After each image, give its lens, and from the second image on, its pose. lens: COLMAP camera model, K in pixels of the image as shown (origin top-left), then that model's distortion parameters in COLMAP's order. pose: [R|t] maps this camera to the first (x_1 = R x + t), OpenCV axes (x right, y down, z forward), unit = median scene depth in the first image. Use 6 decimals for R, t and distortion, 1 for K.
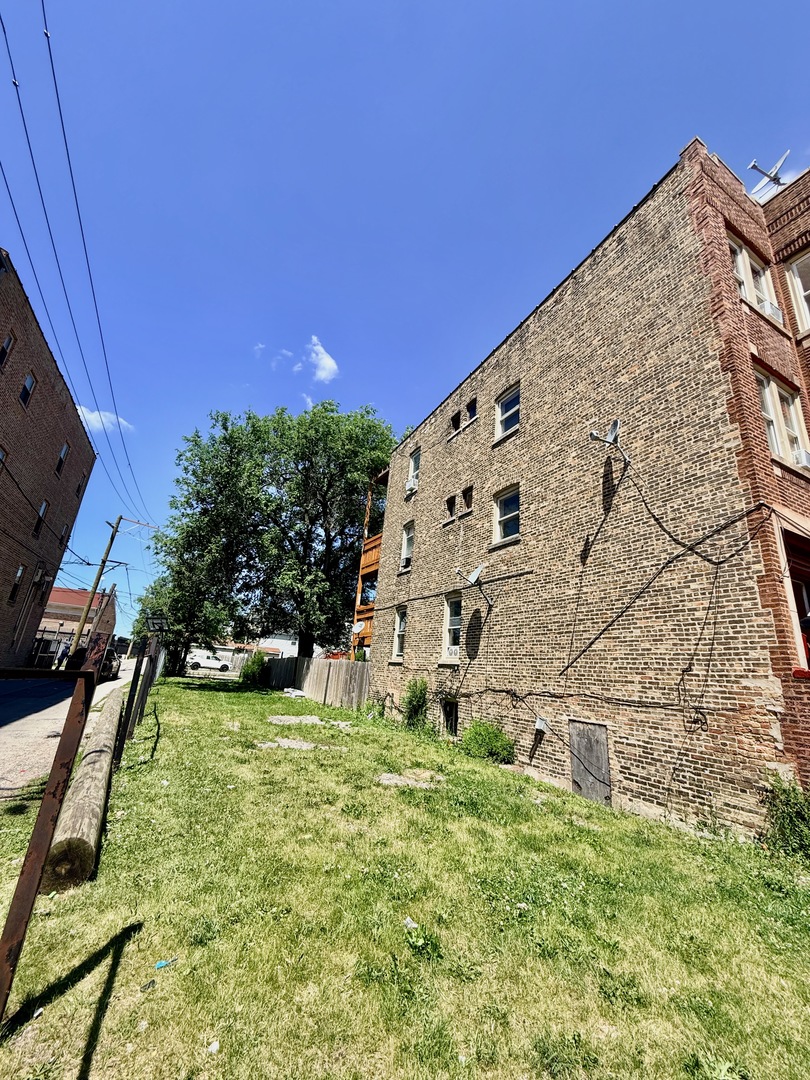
lens RADIAL K [[427.8, 0, 407.0], [0, 427.8, 534.6], [0, 0, 1]] dist [0.001438, 0.001481]
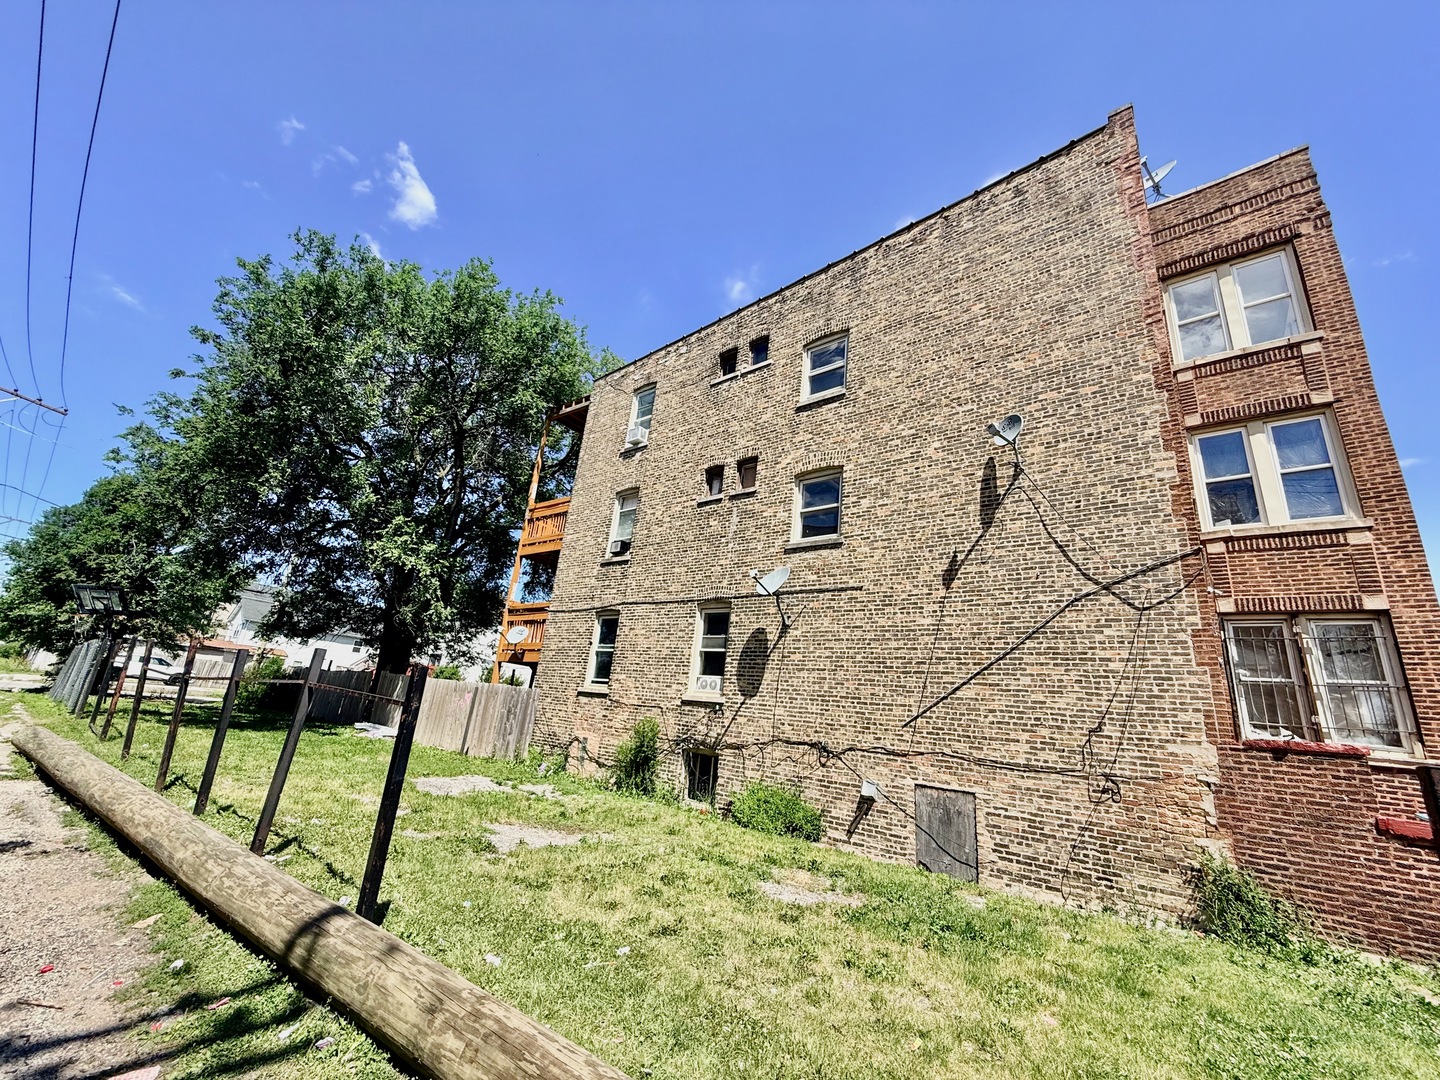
lens RADIAL K [[570.3, 0, 718.6], [0, 570.3, 540.6], [0, 0, 1]] dist [0.001438, 0.001481]
pose [[0.916411, 0.135095, 0.376749, -0.360428], [-0.151952, 0.988270, 0.015238, 0.030379], [-0.370271, -0.071212, 0.926190, 0.184868]]
